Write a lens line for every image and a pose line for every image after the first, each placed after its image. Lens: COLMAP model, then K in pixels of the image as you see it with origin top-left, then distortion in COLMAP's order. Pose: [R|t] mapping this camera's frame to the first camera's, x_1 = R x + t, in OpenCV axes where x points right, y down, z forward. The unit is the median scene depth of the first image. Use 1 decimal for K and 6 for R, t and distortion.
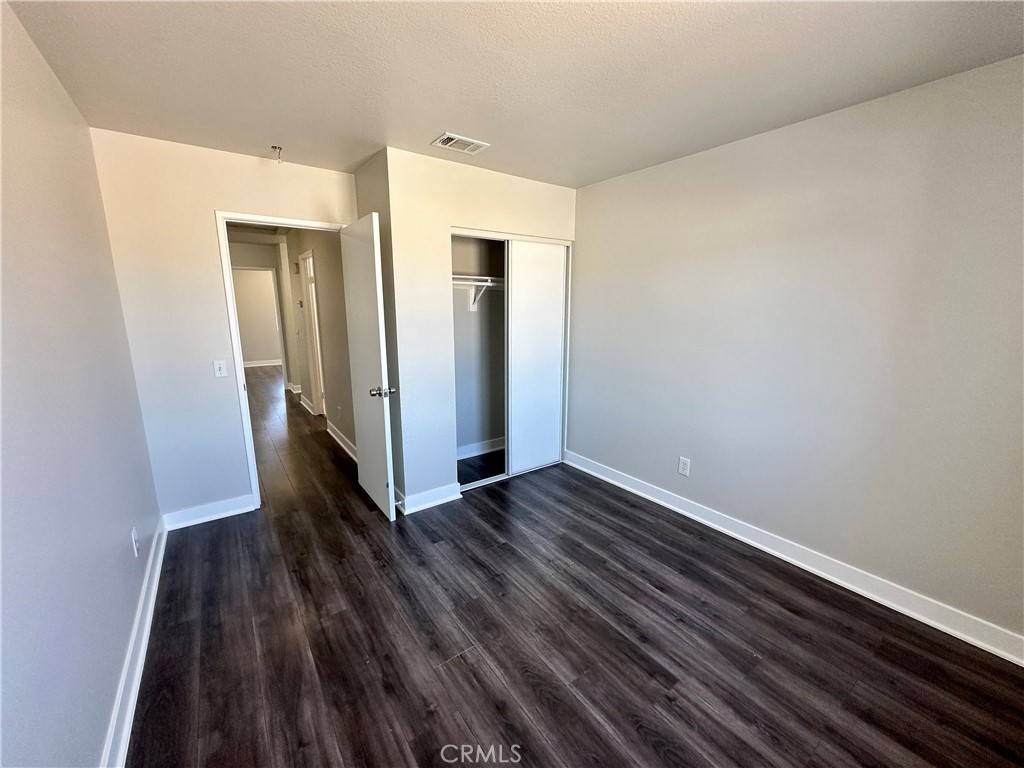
lens RADIAL K [[410.2, 0, 512.1], [0, 410.2, 382.6], [0, 0, 1]] dist [0.014301, 0.000569]
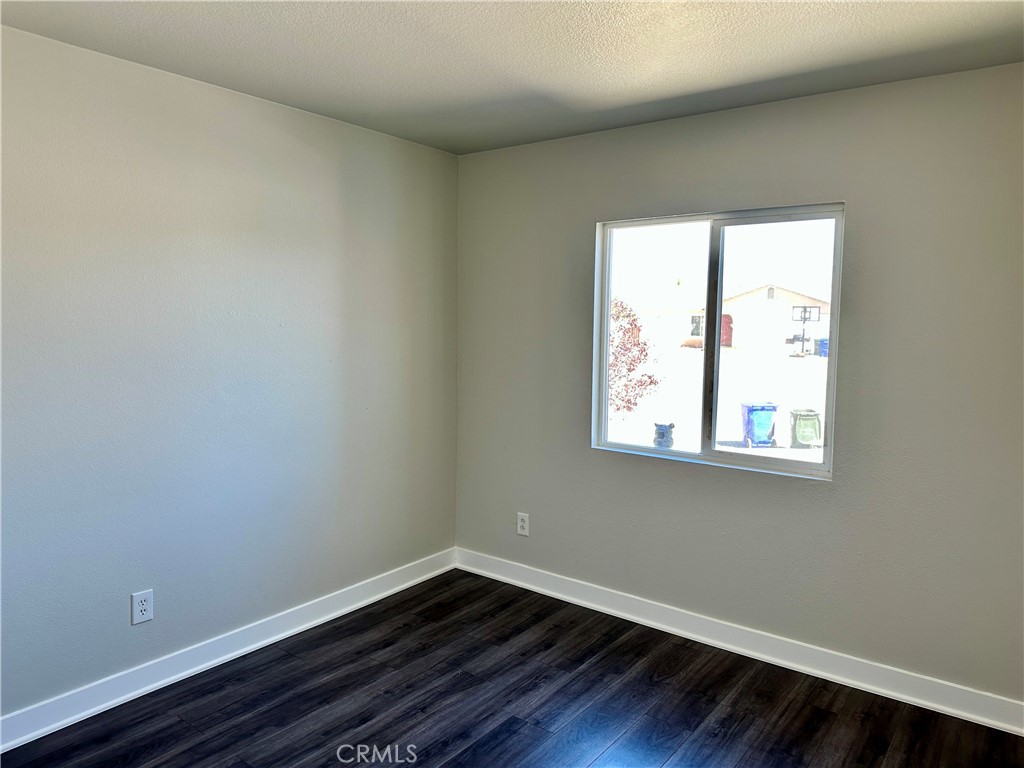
lens RADIAL K [[720.6, 0, 512.4], [0, 720.6, 384.3], [0, 0, 1]] dist [0.015113, -0.017360]
pose [[-0.281020, -0.102864, 0.954173, -0.891095], [0.166791, 0.973874, 0.154111, -0.223415], [-0.945097, 0.202455, -0.256522, 1.033460]]
